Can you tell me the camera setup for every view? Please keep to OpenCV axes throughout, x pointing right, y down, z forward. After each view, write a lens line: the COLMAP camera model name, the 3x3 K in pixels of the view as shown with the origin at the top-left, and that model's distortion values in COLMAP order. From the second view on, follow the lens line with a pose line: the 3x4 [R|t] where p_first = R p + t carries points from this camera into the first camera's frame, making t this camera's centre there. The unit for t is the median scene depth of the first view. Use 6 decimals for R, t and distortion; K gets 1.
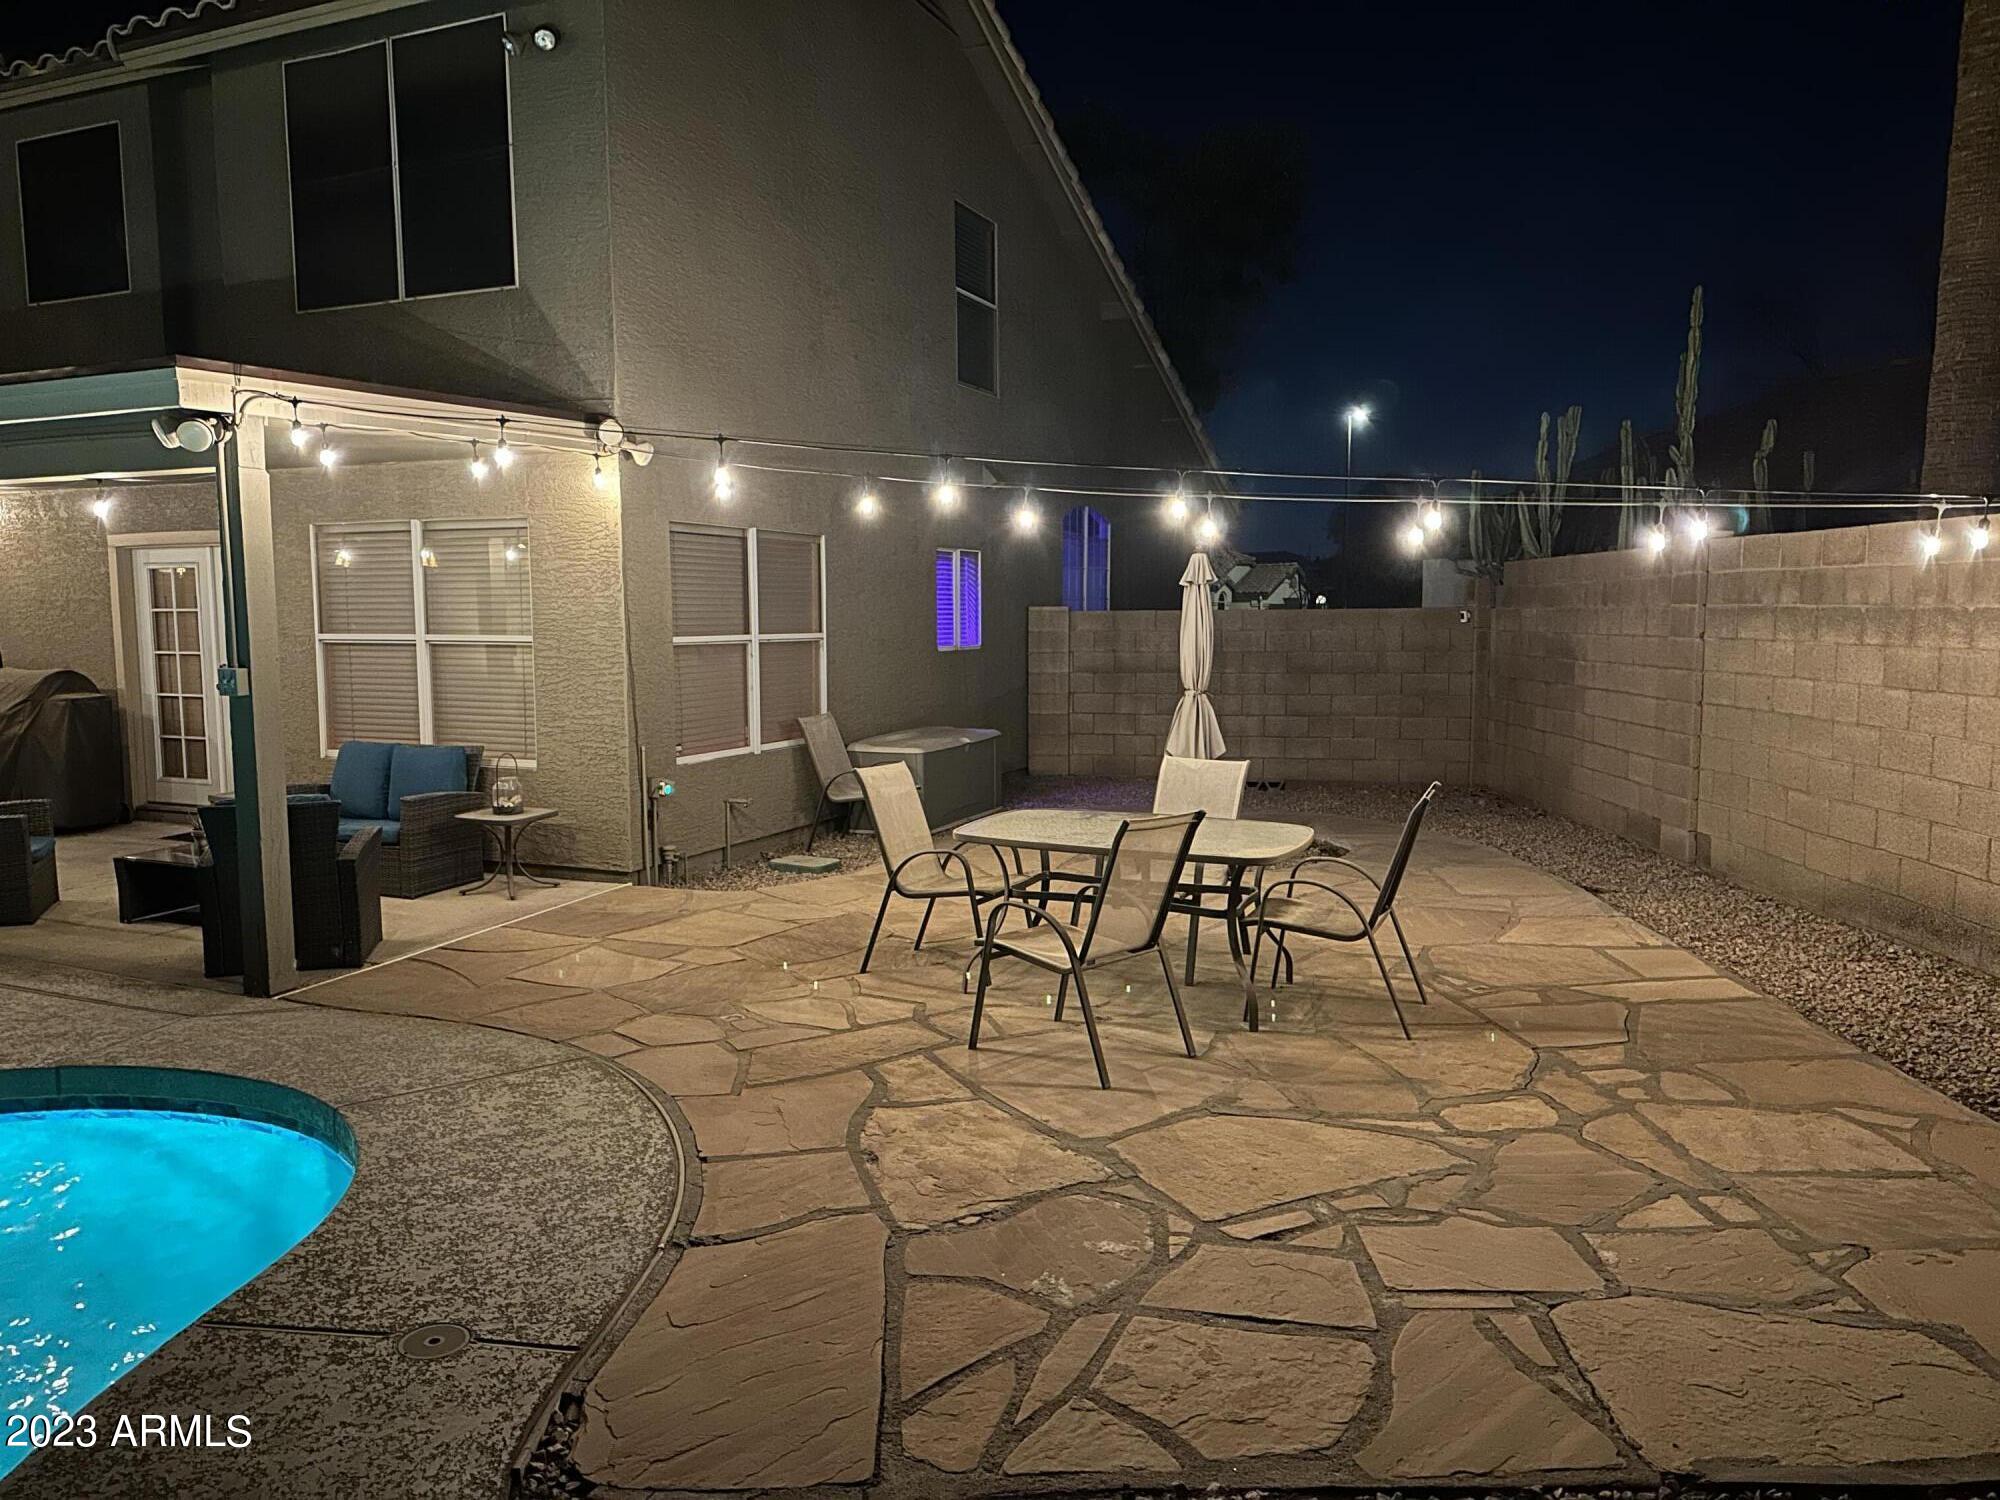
lens RADIAL K [[1402.7, 0, 998.3], [0, 1402.7, 744.2], [0, 0, 1]] dist [0.123524, -0.166628]
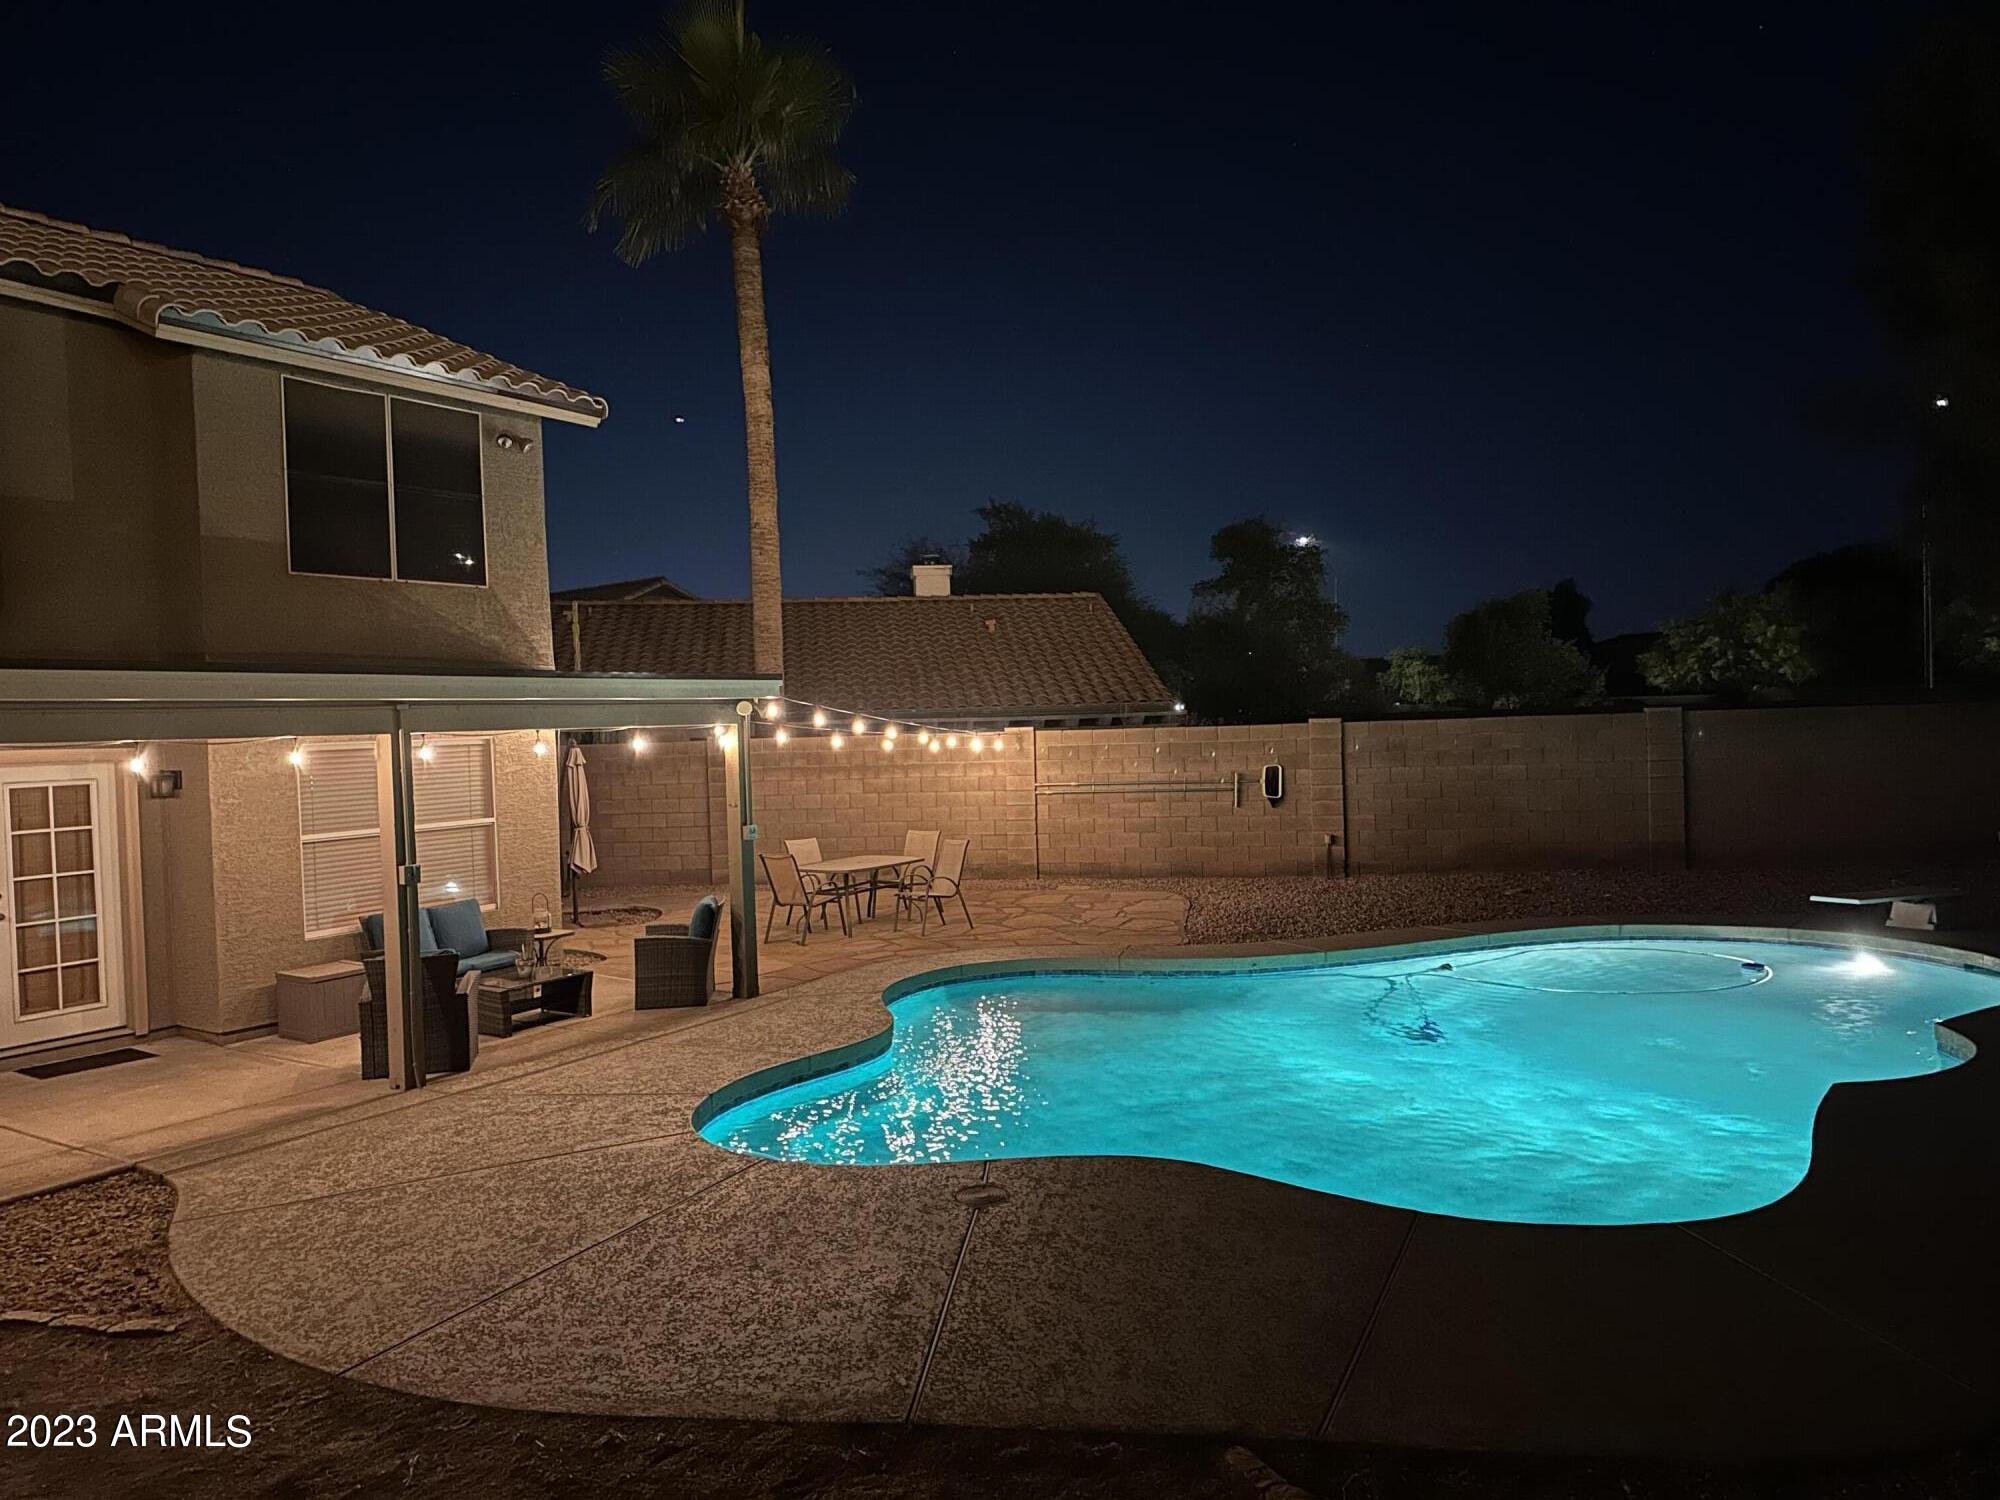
lens RADIAL K [[1402.7, 0, 998.3], [0, 1402.7, 744.2], [0, 0, 1]] dist [0.123524, -0.166628]
pose [[0.140388, -0.019536, 0.989904, -2.299187], [0.126065, 0.992020, 0.001699, -0.119489], [-0.982038, 0.124554, 0.141731, 0.366022]]
